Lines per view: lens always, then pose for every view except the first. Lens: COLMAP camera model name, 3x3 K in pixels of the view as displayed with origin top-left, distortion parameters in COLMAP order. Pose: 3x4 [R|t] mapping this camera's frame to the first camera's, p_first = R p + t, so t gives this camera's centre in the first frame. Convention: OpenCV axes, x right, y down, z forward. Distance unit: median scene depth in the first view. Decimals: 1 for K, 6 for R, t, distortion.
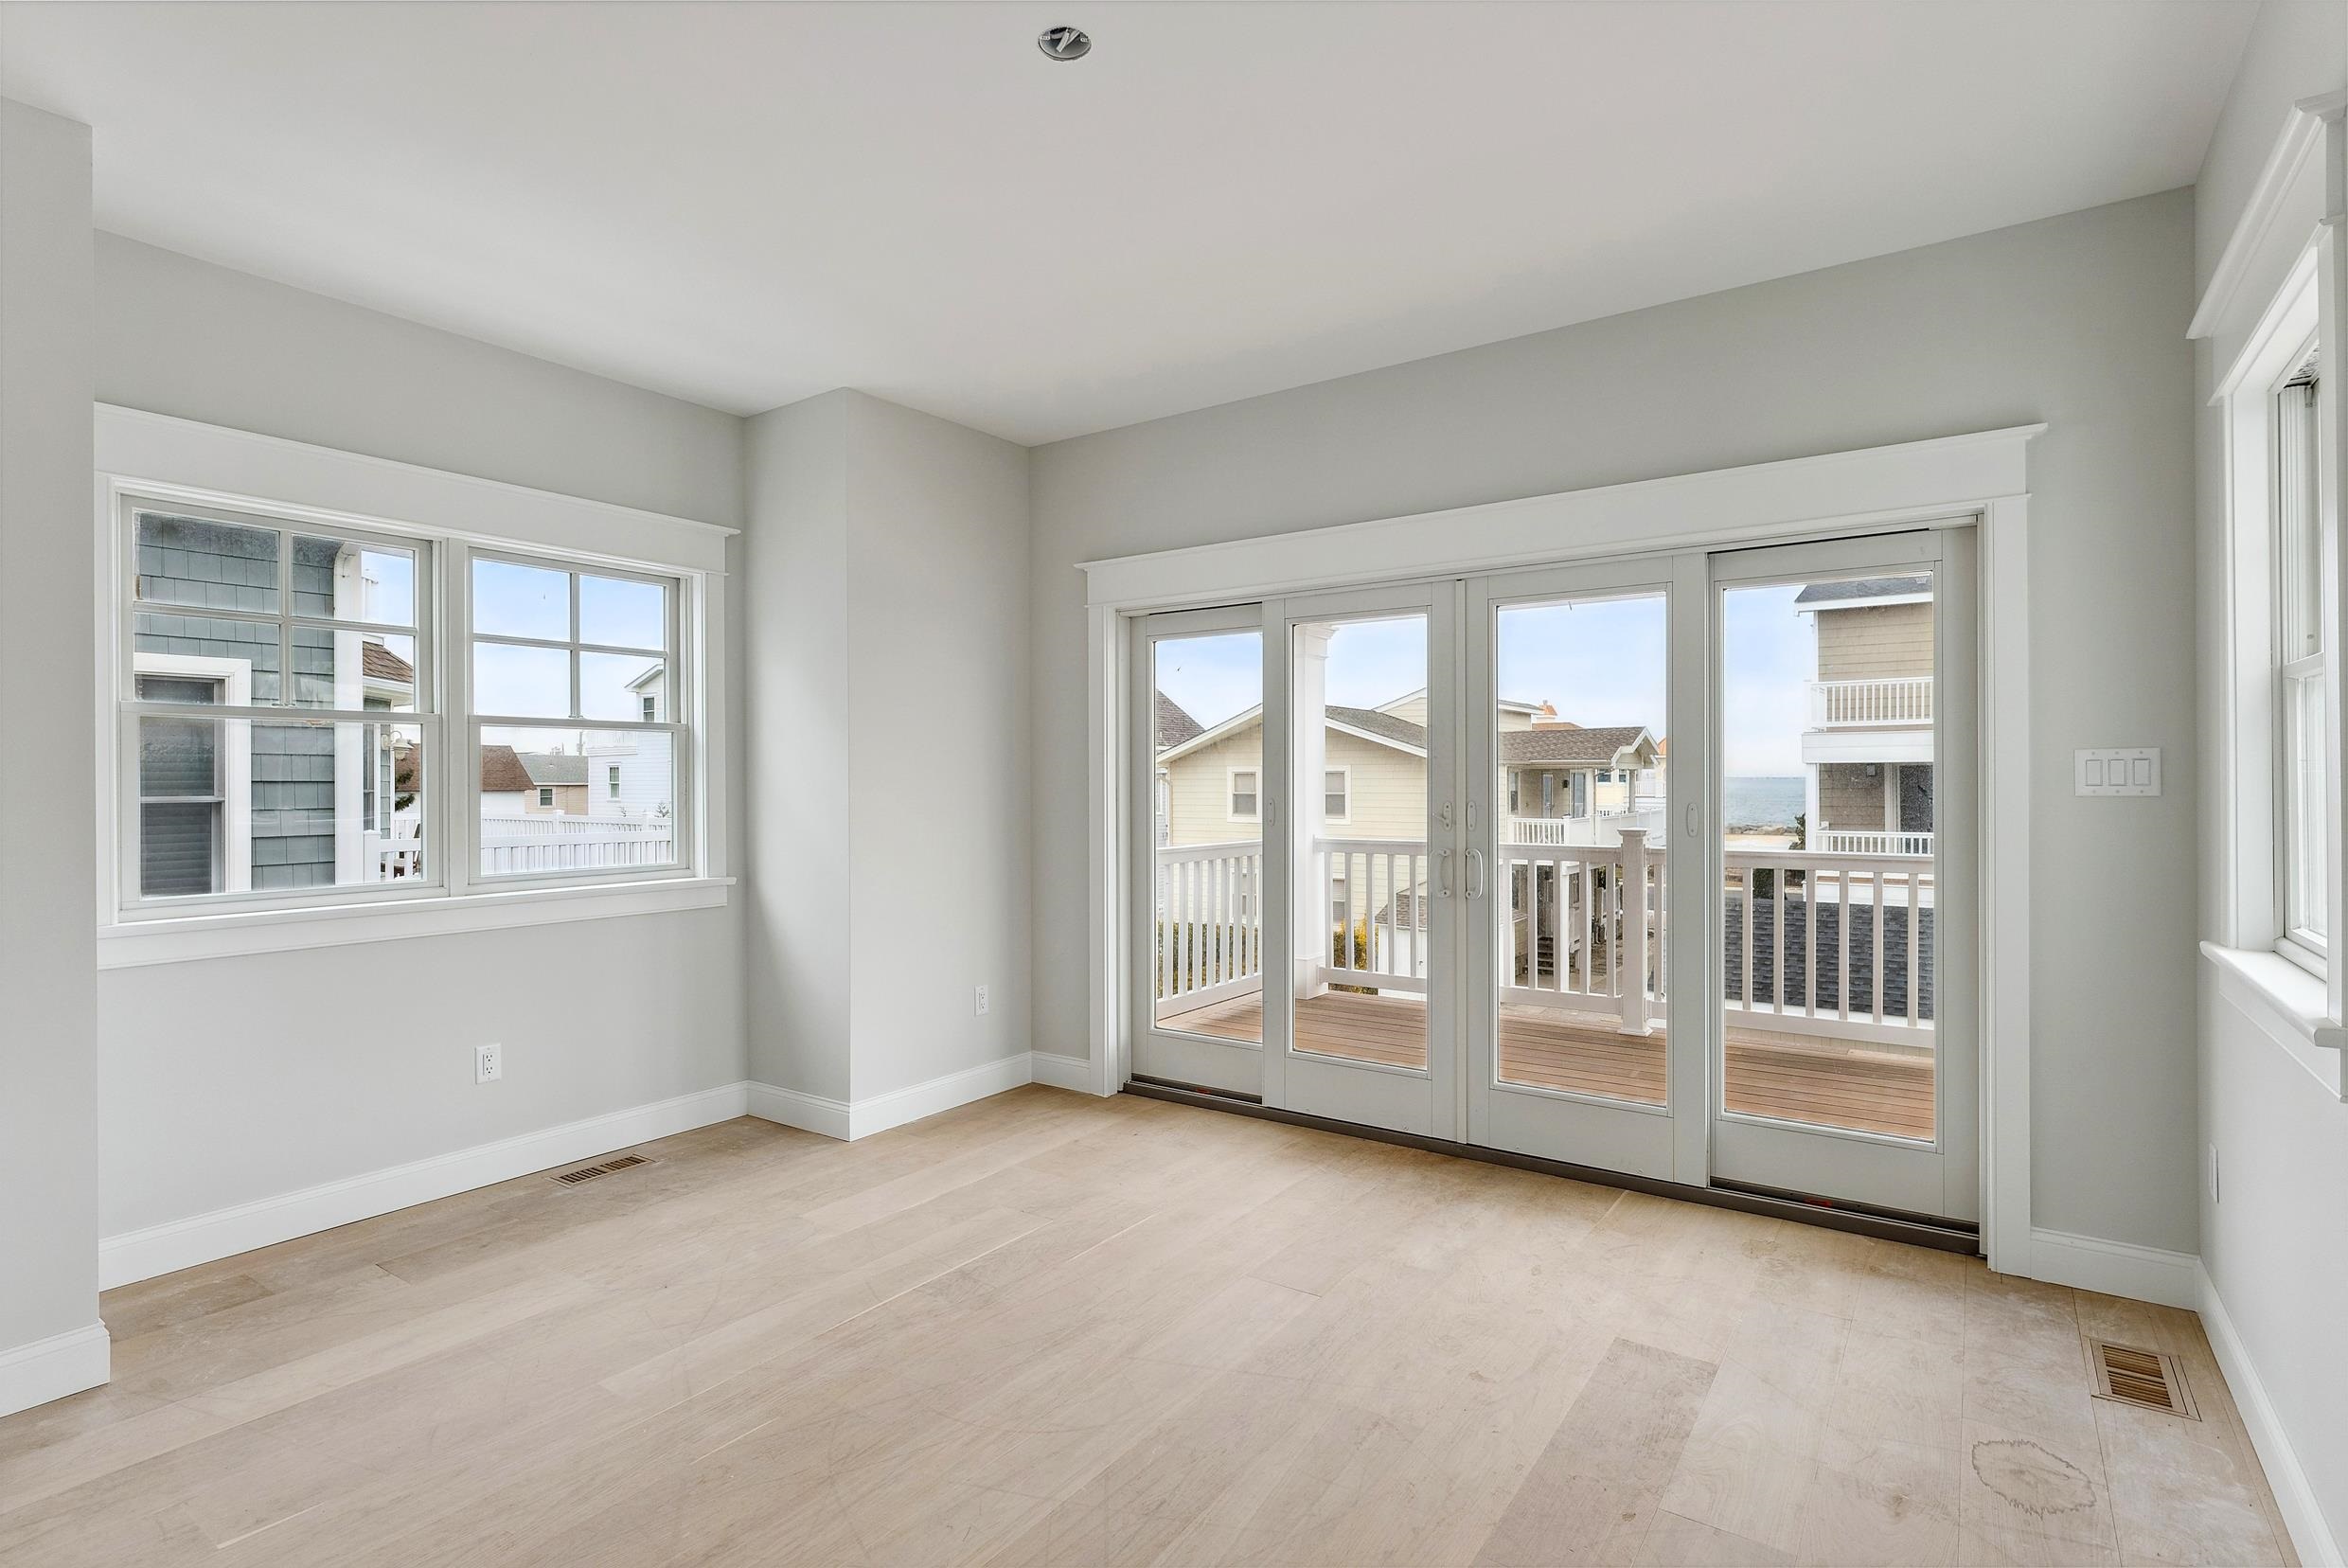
lens RADIAL K [[1154.0, 0, 1174.0], [0, 1154.0, 784.0], [0, 0, 1]] dist [-0.000649, 0.011516]
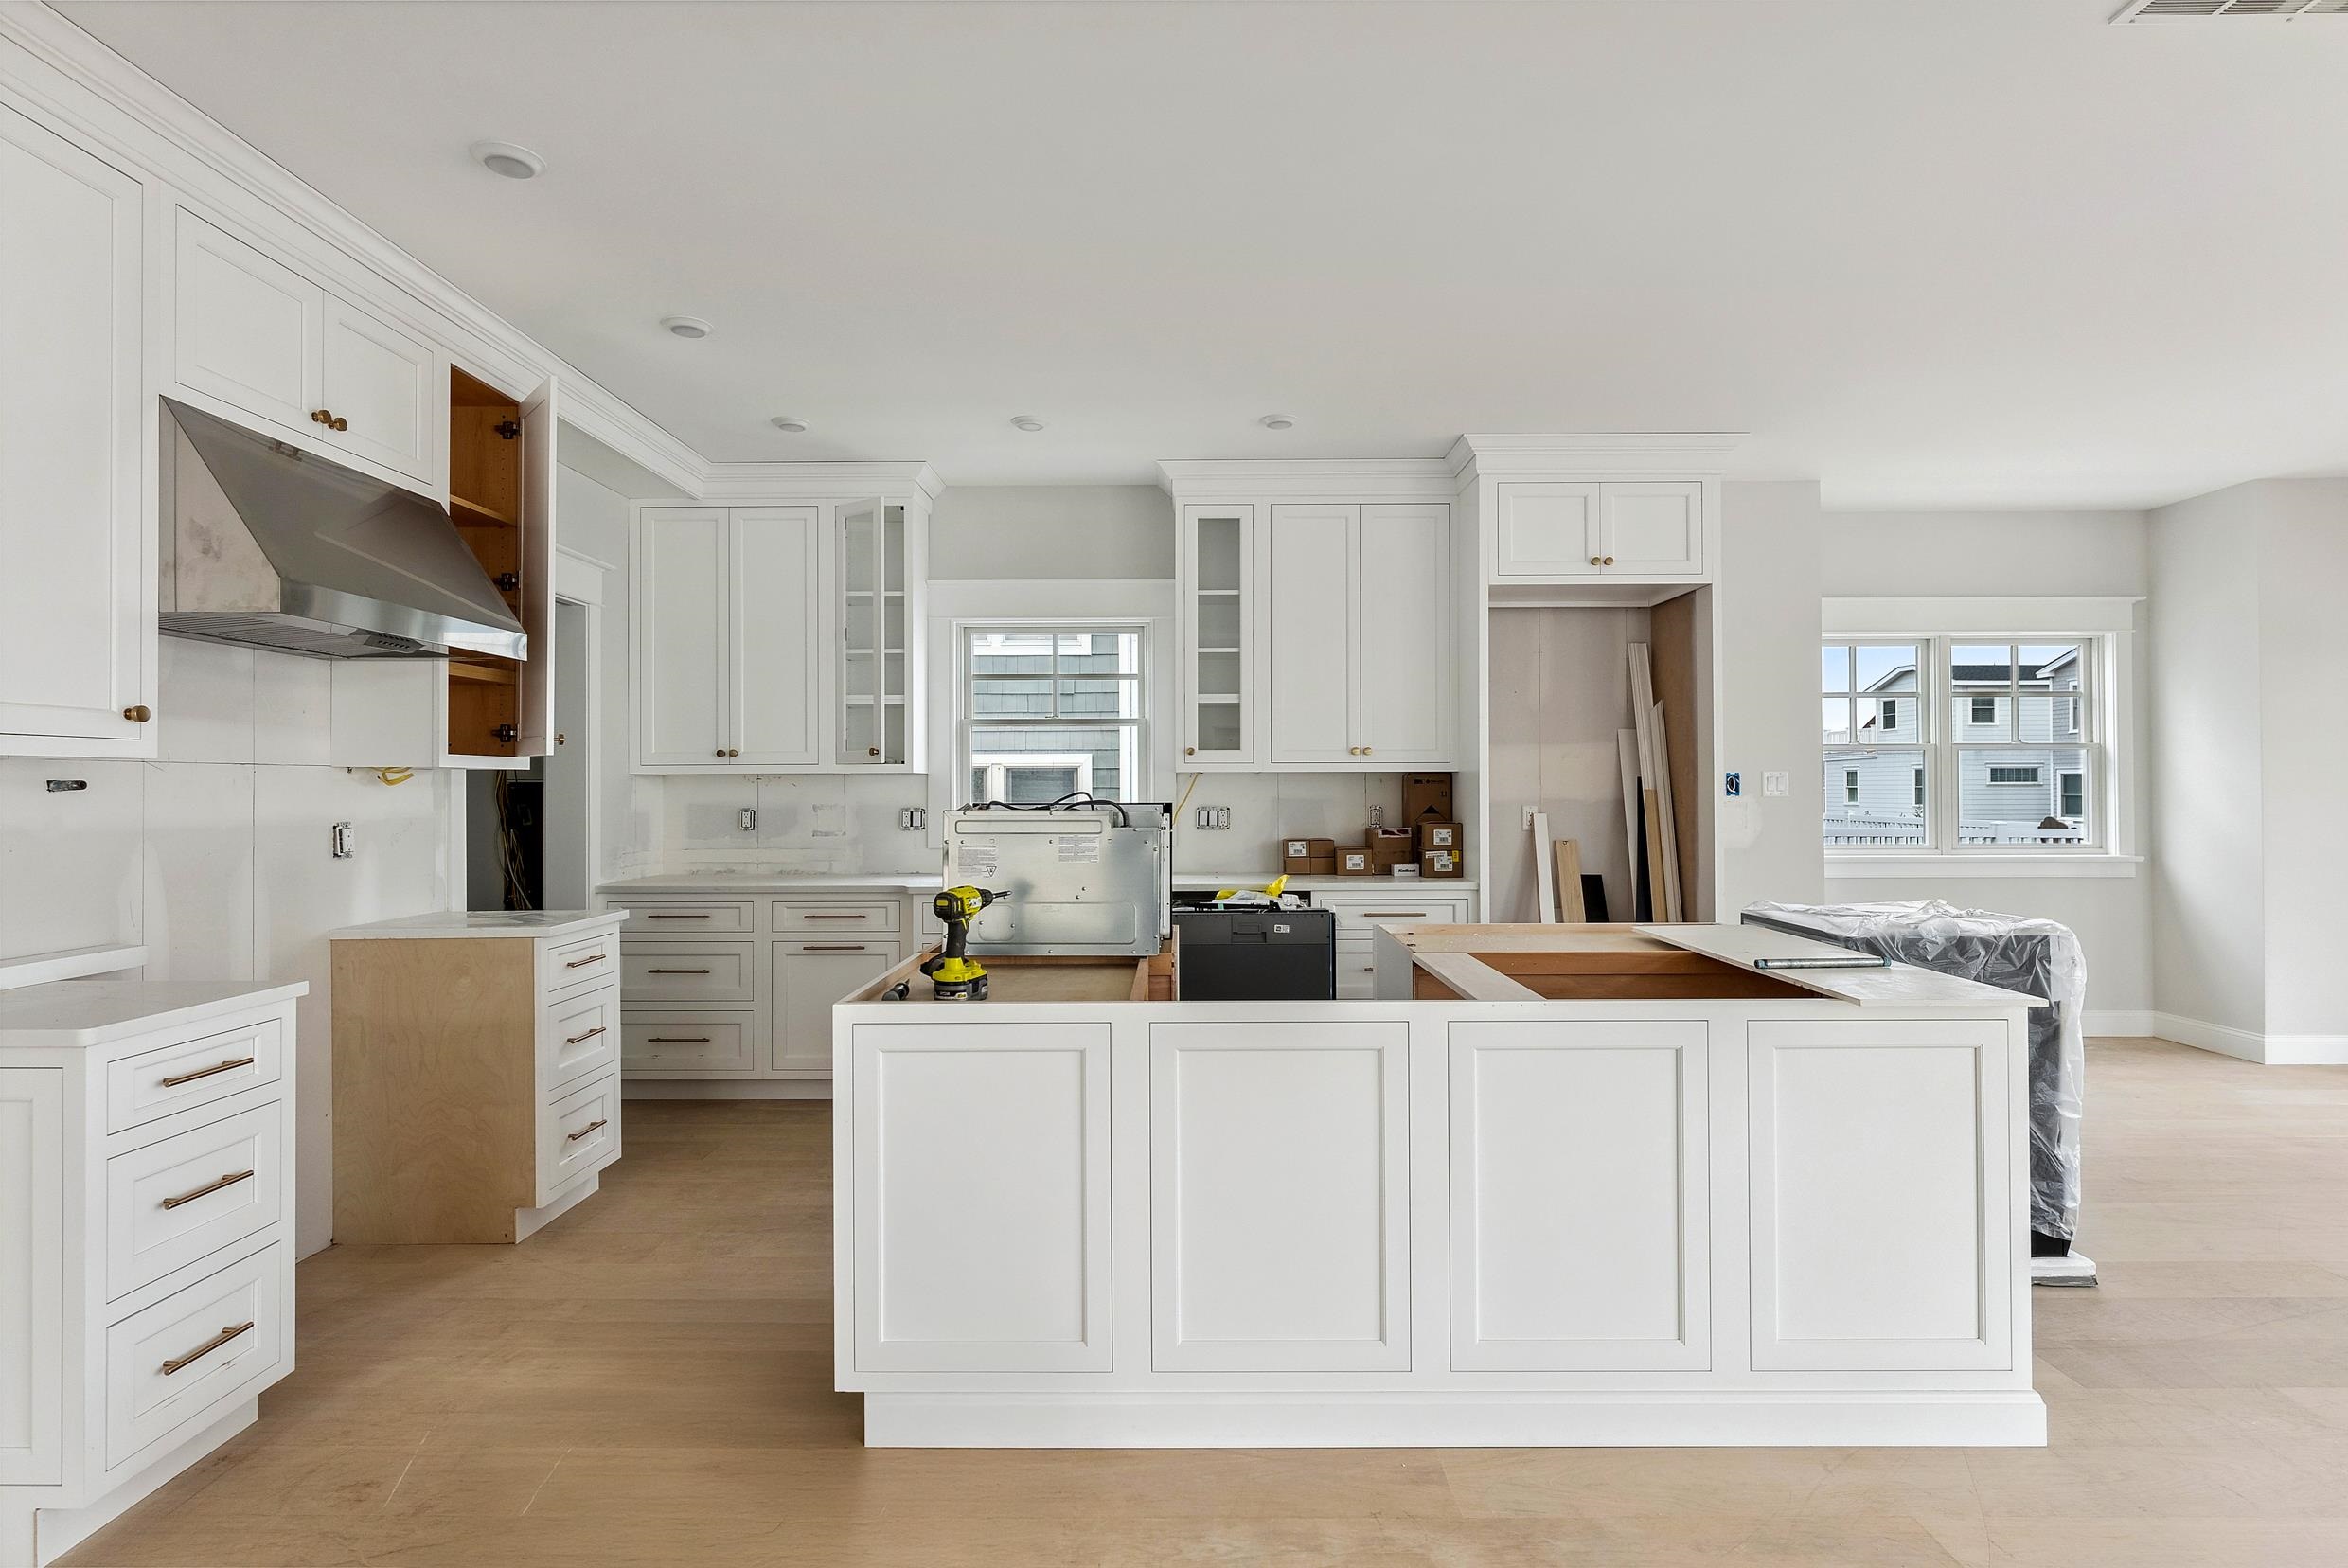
lens RADIAL K [[1154.0, 0, 1174.0], [0, 1154.0, 784.0], [0, 0, 1]] dist [-0.000649, 0.011516]
pose [[0.568861, -0.001529, -0.822432, 0.088109], [-0.001864, 0.999993, -0.003148, 0.003126], [0.822432, 0.003324, 0.568854, -0.695164]]
